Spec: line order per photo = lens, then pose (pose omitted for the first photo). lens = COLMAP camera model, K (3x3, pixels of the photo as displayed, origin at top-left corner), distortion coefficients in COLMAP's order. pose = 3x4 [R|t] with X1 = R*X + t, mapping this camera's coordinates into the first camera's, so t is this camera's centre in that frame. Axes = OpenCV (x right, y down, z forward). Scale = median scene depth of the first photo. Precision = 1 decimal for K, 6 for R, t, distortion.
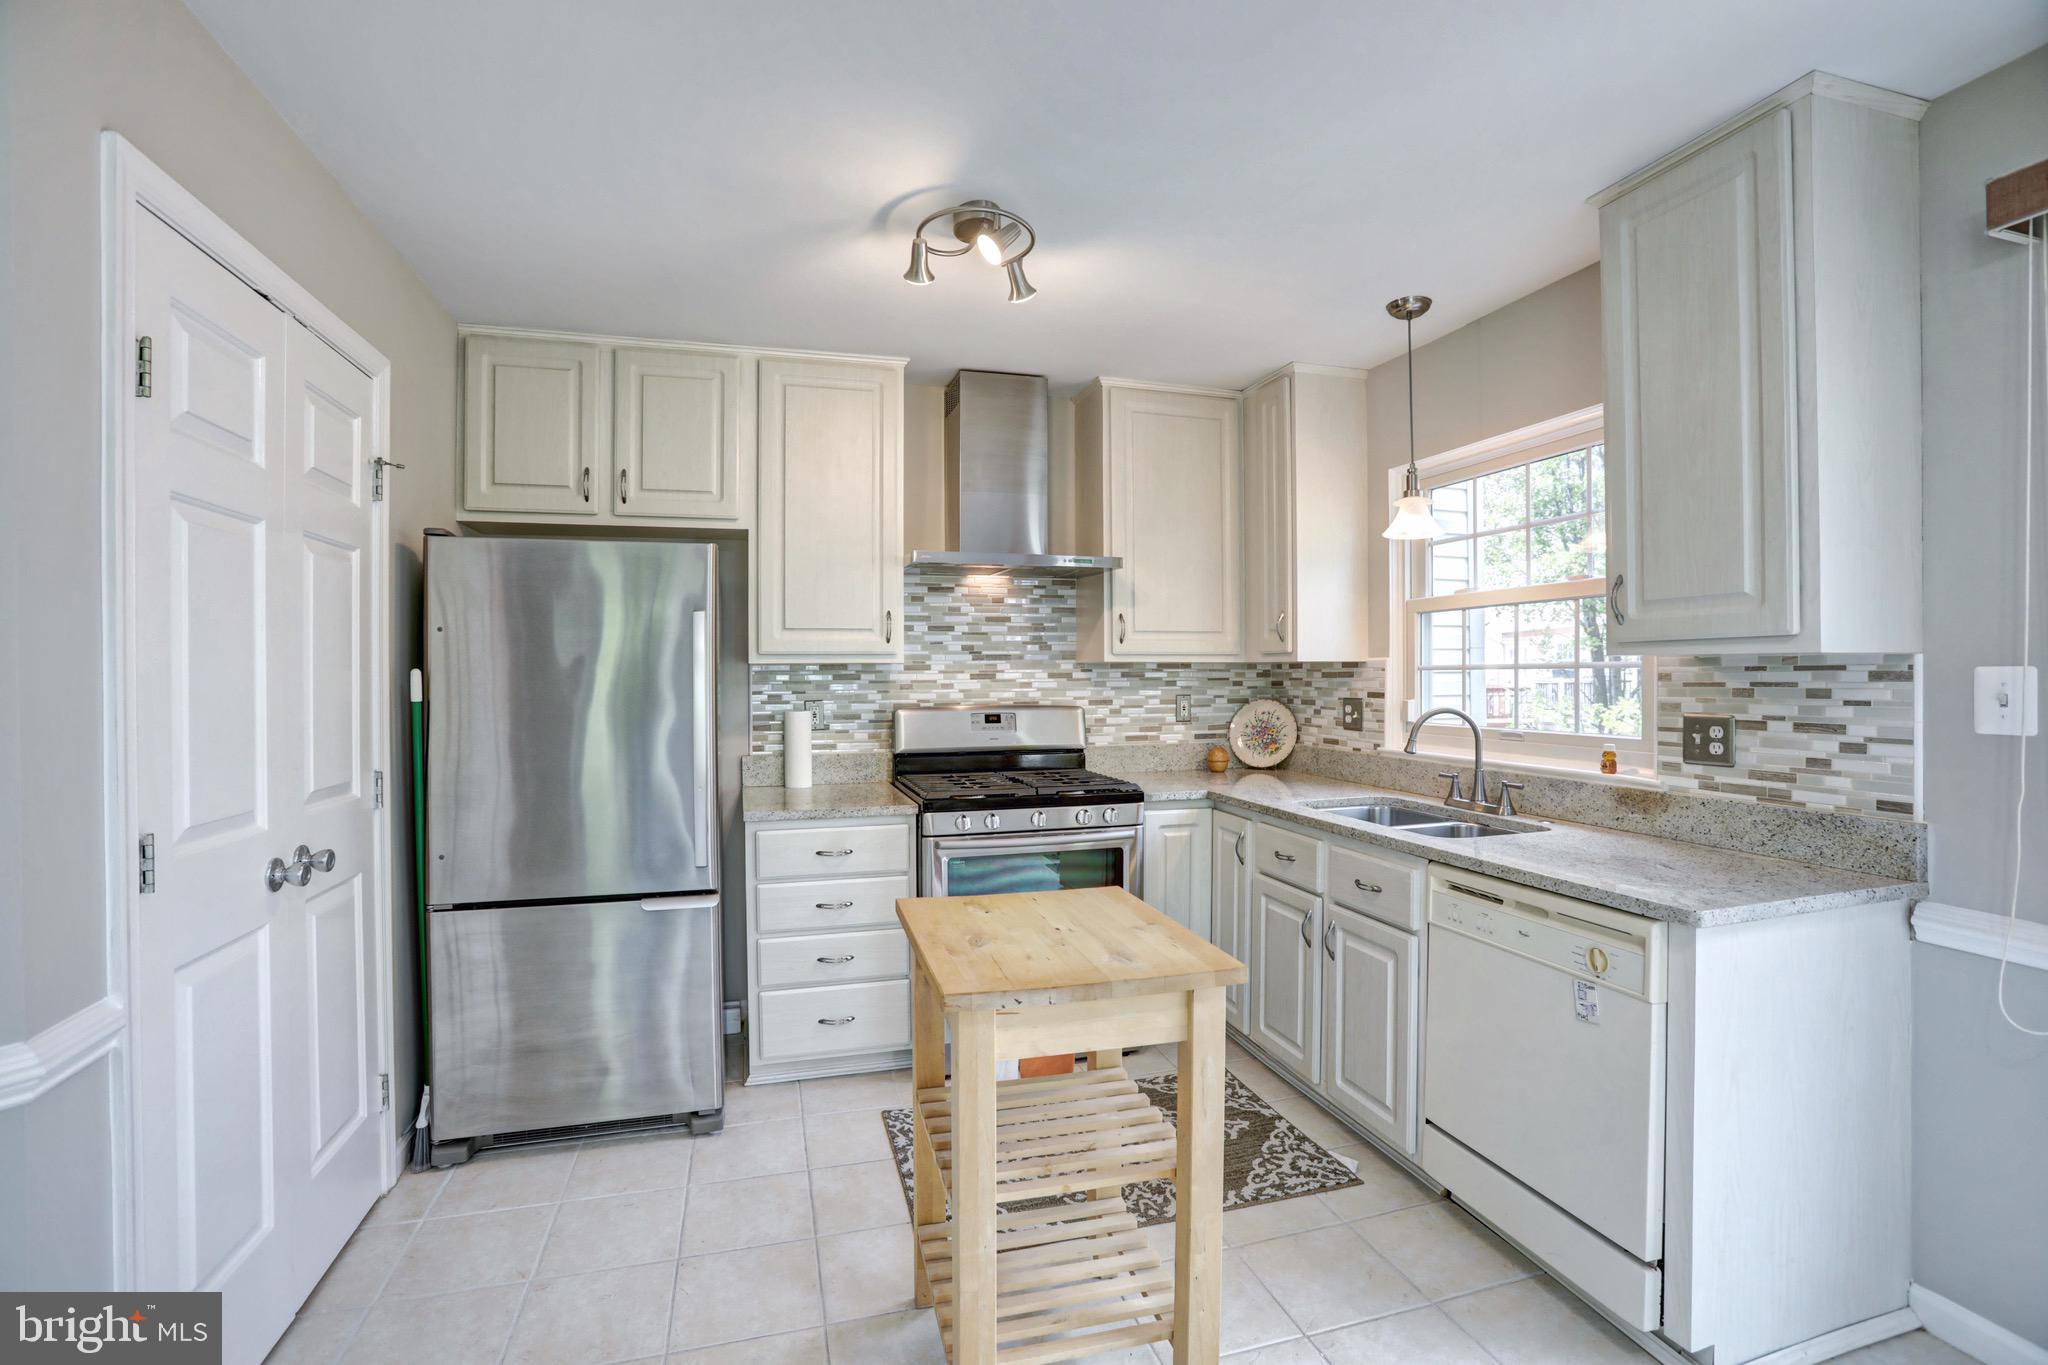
lens RADIAL K [[936.3, 0, 1025.9], [0, 936.3, 678.1], [0, 0, 1]] dist [-0.053050, 0.016796]
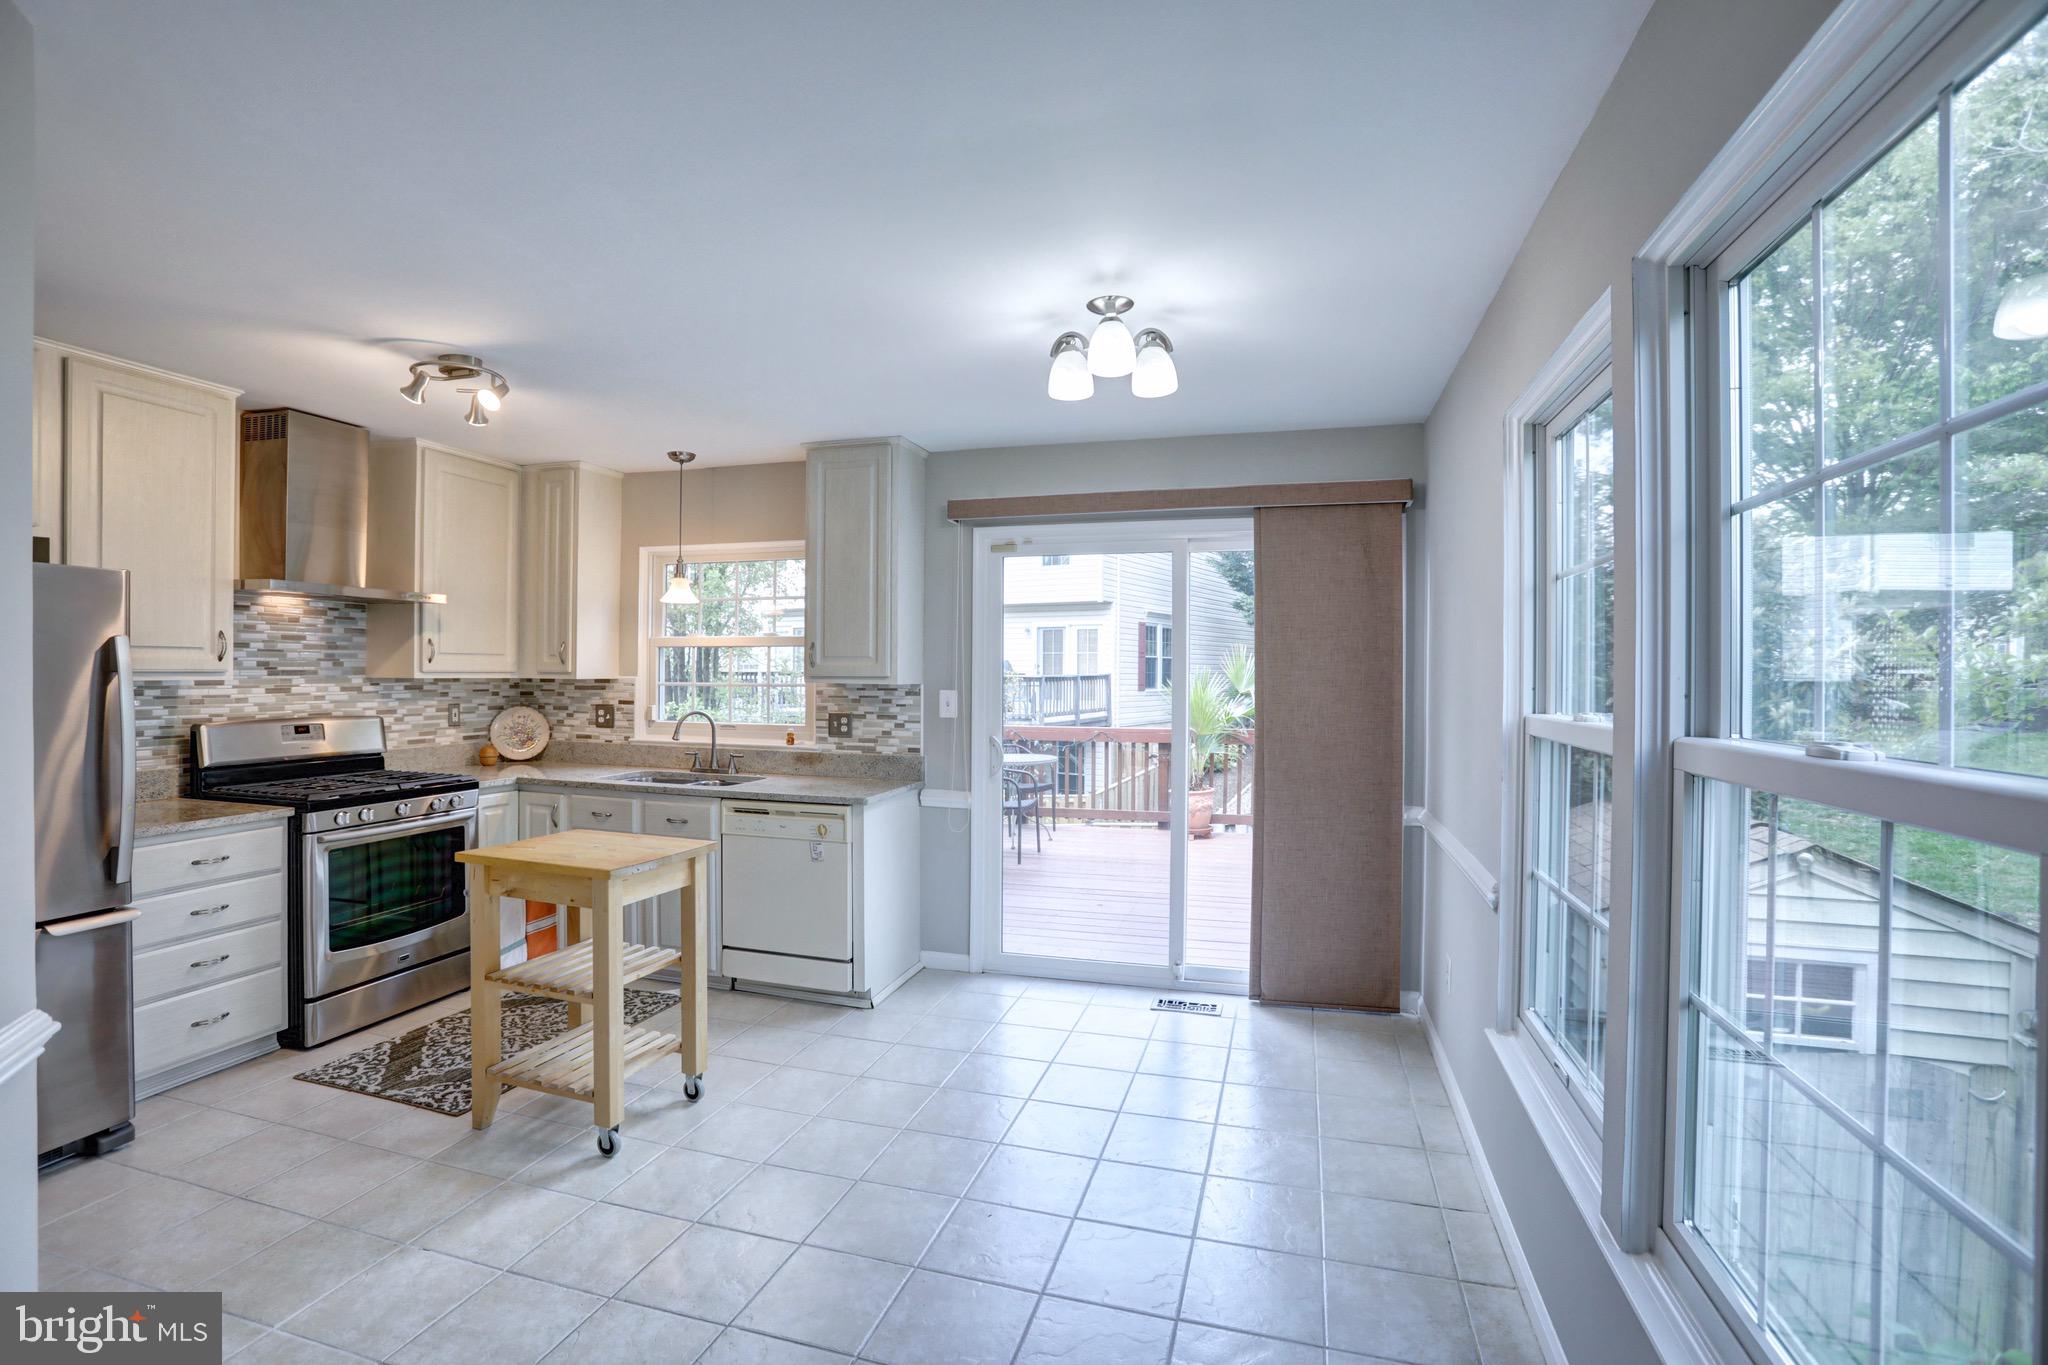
lens RADIAL K [[936.3, 0, 1025.3], [0, 936.3, 678.9], [0, 0, 1]] dist [-0.053050, 0.016796]
pose [[0.540585, 0.002577, 0.841285, -0.502333], [-0.007565, 0.999970, 0.001797, -0.025733], [-0.841255, -0.007336, 0.540588, -0.297258]]
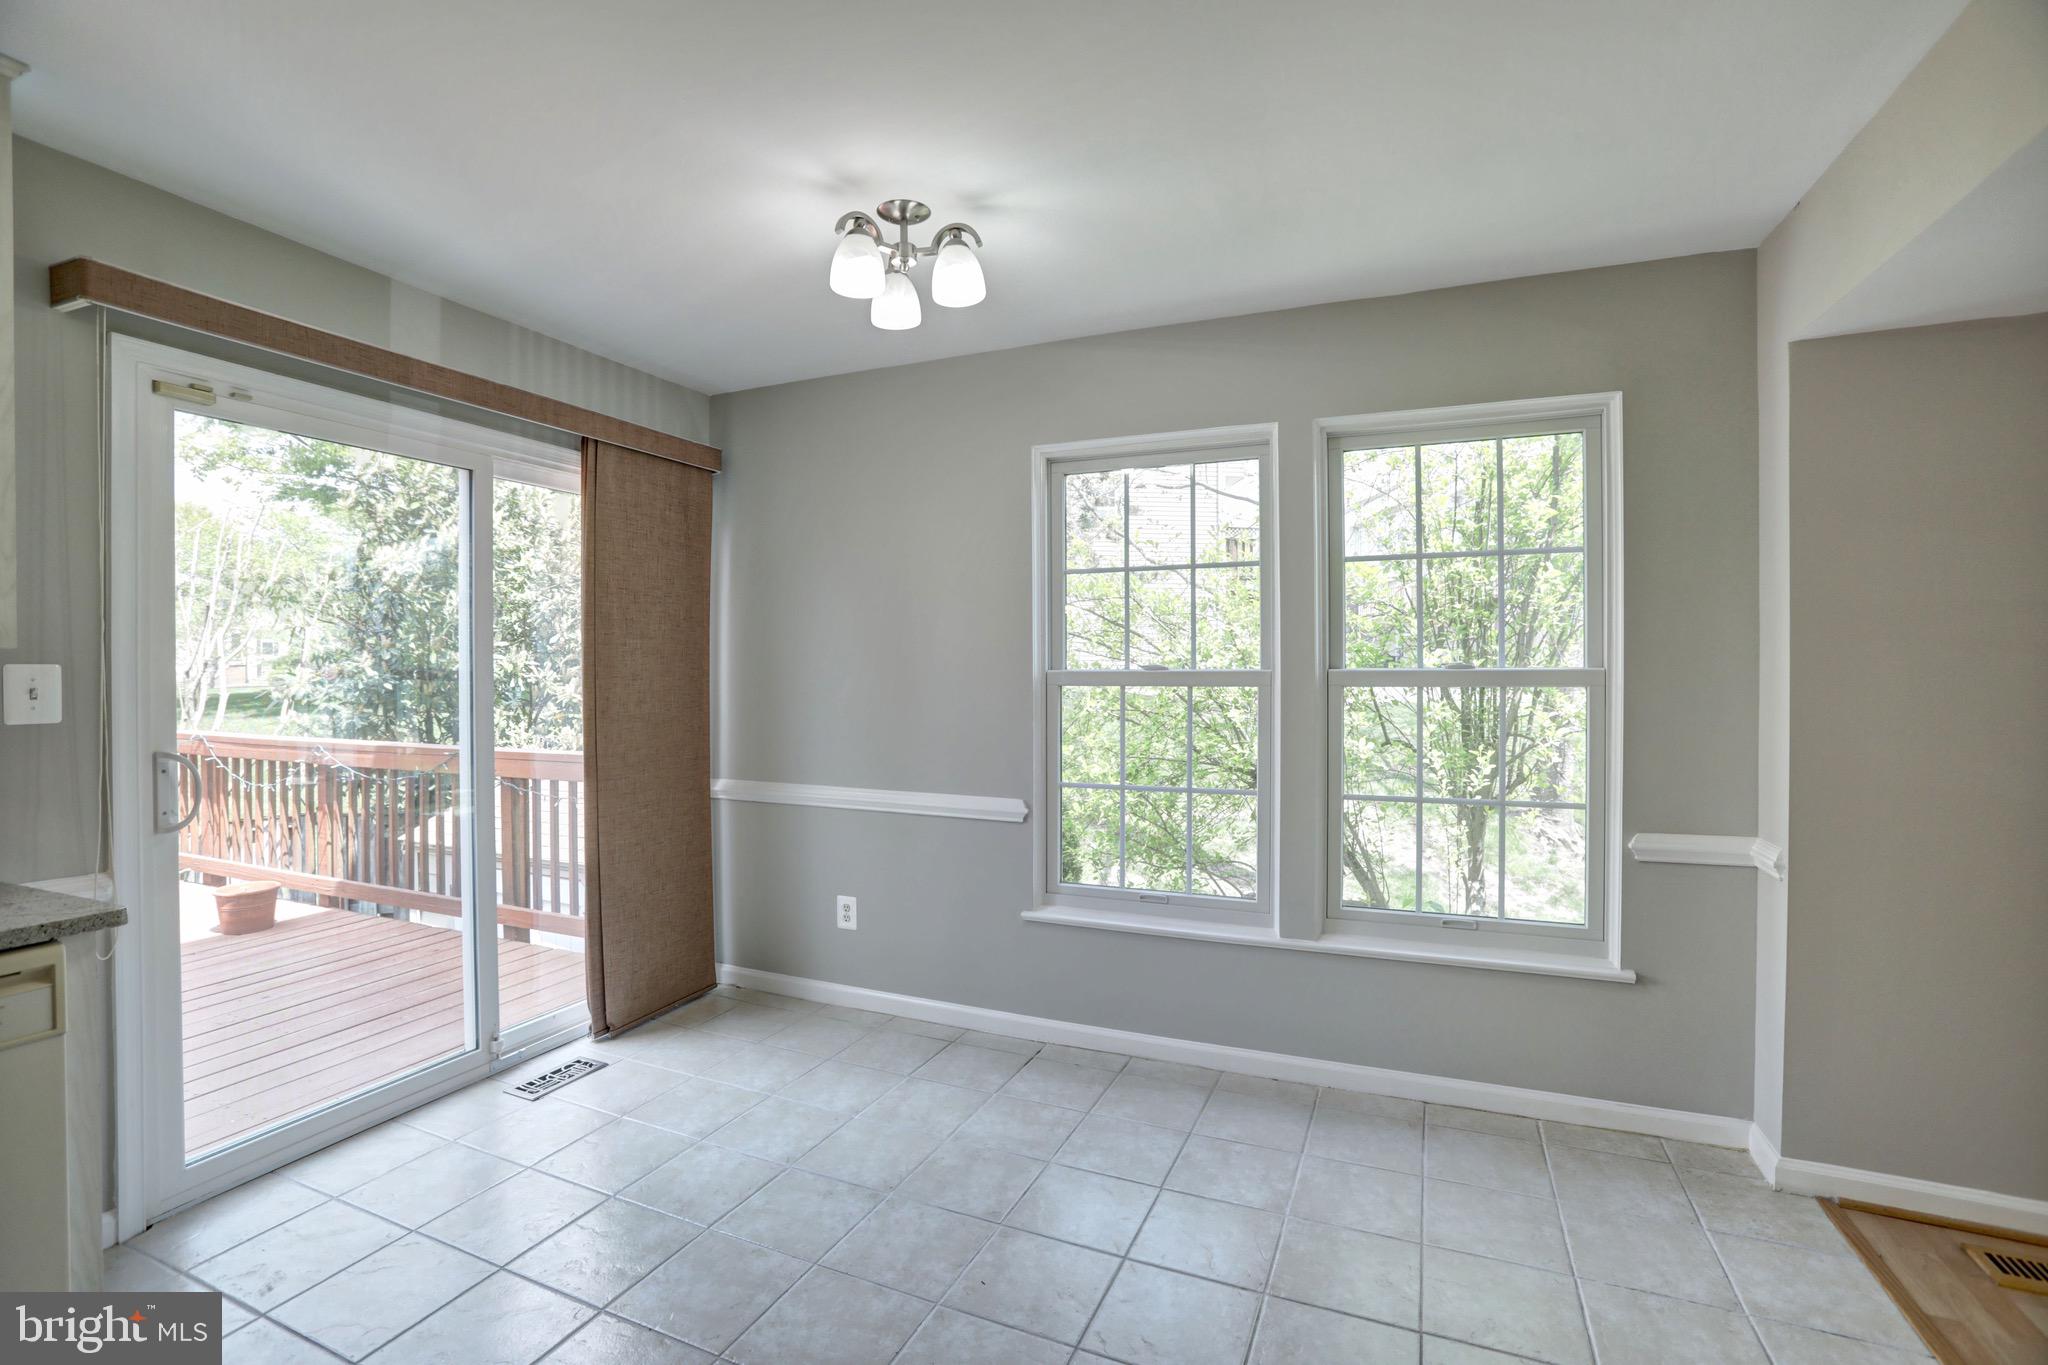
lens RADIAL K [[936.3, 0, 1026.6], [0, 936.3, 682.2], [0, 0, 1]] dist [-0.053050, 0.016796]
pose [[-0.760384, -0.007525, 0.649430, -0.318213], [0.001811, 0.999904, 0.013706, -0.002961], [-0.649471, 0.011598, -0.760298, 0.535825]]
